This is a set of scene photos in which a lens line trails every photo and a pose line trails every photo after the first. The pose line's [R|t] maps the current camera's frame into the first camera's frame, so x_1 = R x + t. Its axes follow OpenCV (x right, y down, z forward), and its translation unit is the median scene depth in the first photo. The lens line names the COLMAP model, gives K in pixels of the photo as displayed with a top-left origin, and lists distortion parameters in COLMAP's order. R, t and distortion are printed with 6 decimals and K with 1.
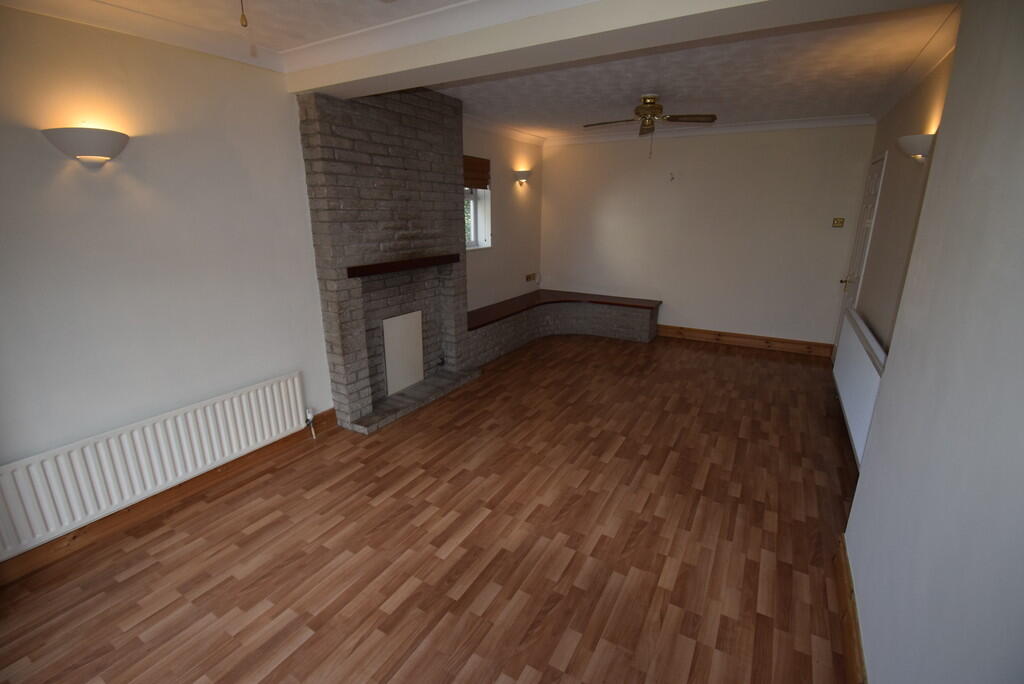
lens RADIAL K [[448.5, 0, 518.4], [0, 448.5, 344.1], [0, 0, 1]] dist [0.013797, -0.000662]
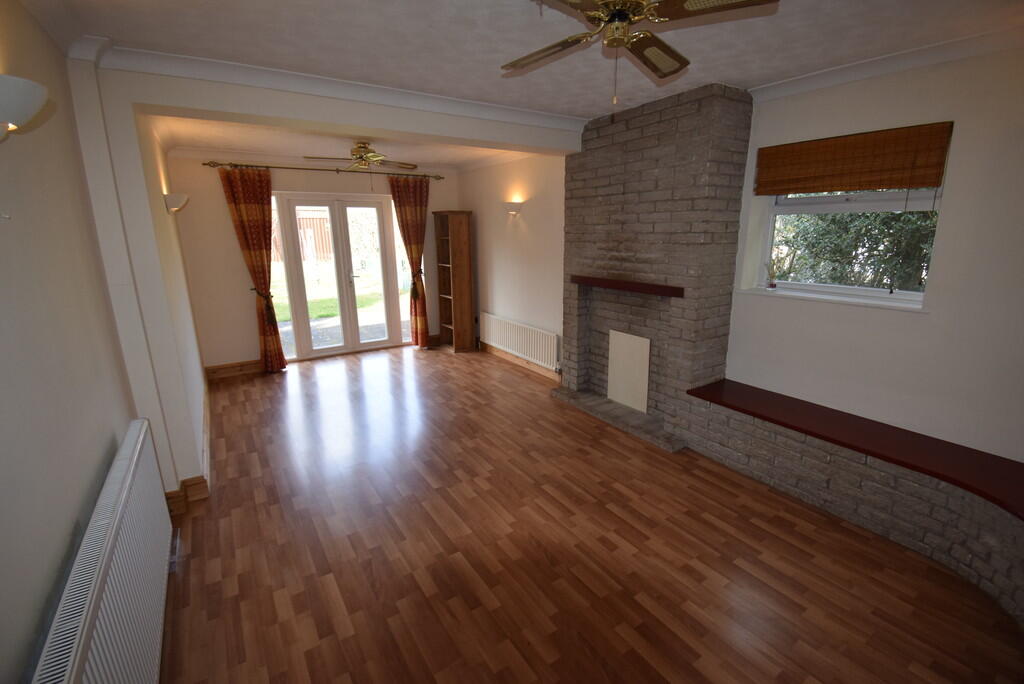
lens RADIAL K [[448.5, 0, 519.0], [0, 448.5, 343.8], [0, 0, 1]] dist [0.013797, -0.000662]
pose [[-0.440991, 0.224696, -0.868930, 0.823705], [-0.247158, 0.900318, 0.358247, -0.386102], [0.862809, 0.372746, -0.341497, 1.264331]]
